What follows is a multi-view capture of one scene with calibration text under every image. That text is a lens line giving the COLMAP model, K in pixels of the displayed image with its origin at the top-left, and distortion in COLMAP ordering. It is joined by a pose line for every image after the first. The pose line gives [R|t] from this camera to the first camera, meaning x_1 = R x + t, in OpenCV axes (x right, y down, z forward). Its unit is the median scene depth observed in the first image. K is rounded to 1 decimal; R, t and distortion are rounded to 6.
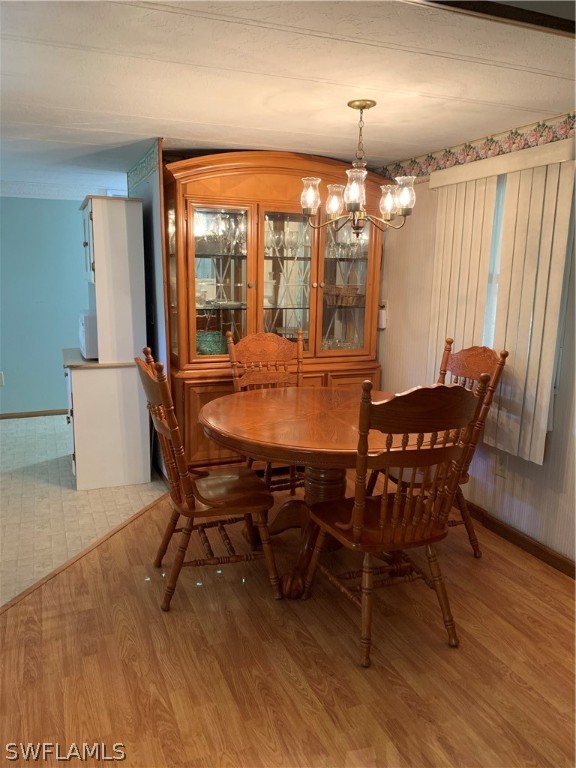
lens RADIAL K [[589.1, 0, 283.8], [0, 589.1, 382.2], [0, 0, 1]] dist [0.016926, -0.021147]
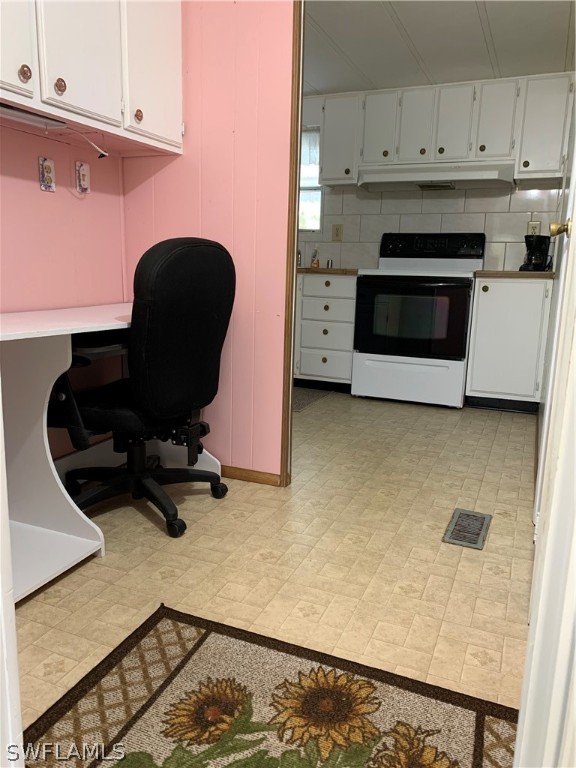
lens RADIAL K [[589.1, 0, 288.5], [0, 589.1, 382.9], [0, 0, 1]] dist [0.016926, -0.021147]
pose [[-0.705443, 0.125053, -0.697648, 0.150588], [-0.168106, 0.926704, 0.336096, -0.241481], [0.688543, 0.354375, -0.632714, 1.886316]]
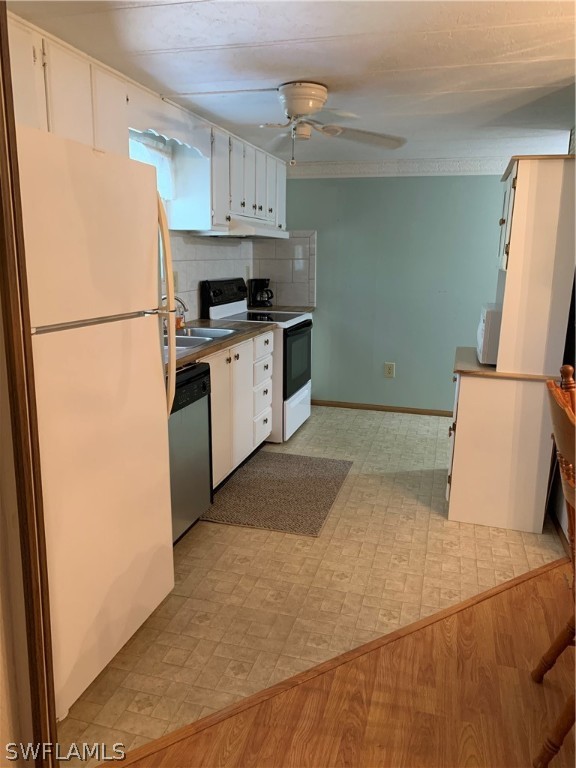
lens RADIAL K [[589.1, 0, 286.7], [0, 589.1, 380.7], [0, 0, 1]] dist [0.016926, -0.021147]
pose [[0.789220, 0.134685, -0.599159, -0.063229], [-0.127848, 0.990311, 0.054210, -0.028159], [0.600655, 0.033817, 0.798793, 0.212756]]
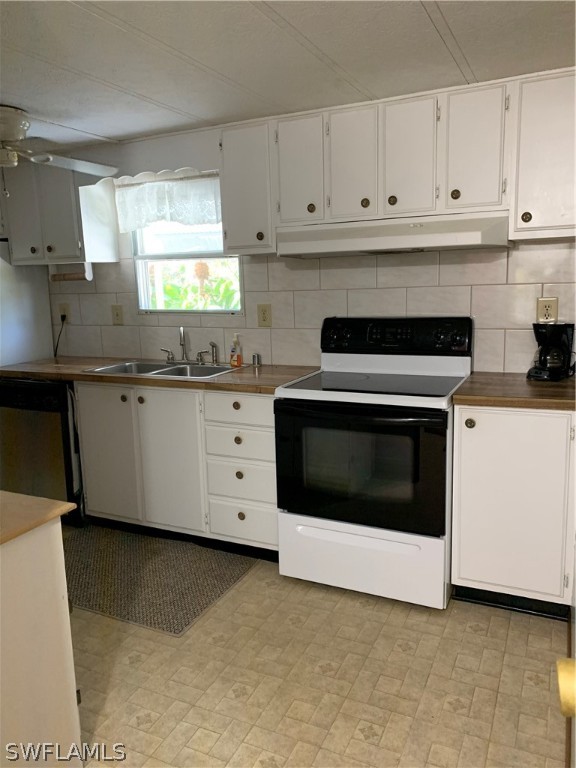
lens RADIAL K [[589.1, 0, 287.2], [0, 589.1, 381.6], [0, 0, 1]] dist [0.016926, -0.021147]
pose [[-0.733990, 0.147011, -0.663058, -0.309996], [-0.105649, 0.939692, 0.325296, -0.340014], [0.670892, 0.308815, -0.674193, 1.677290]]
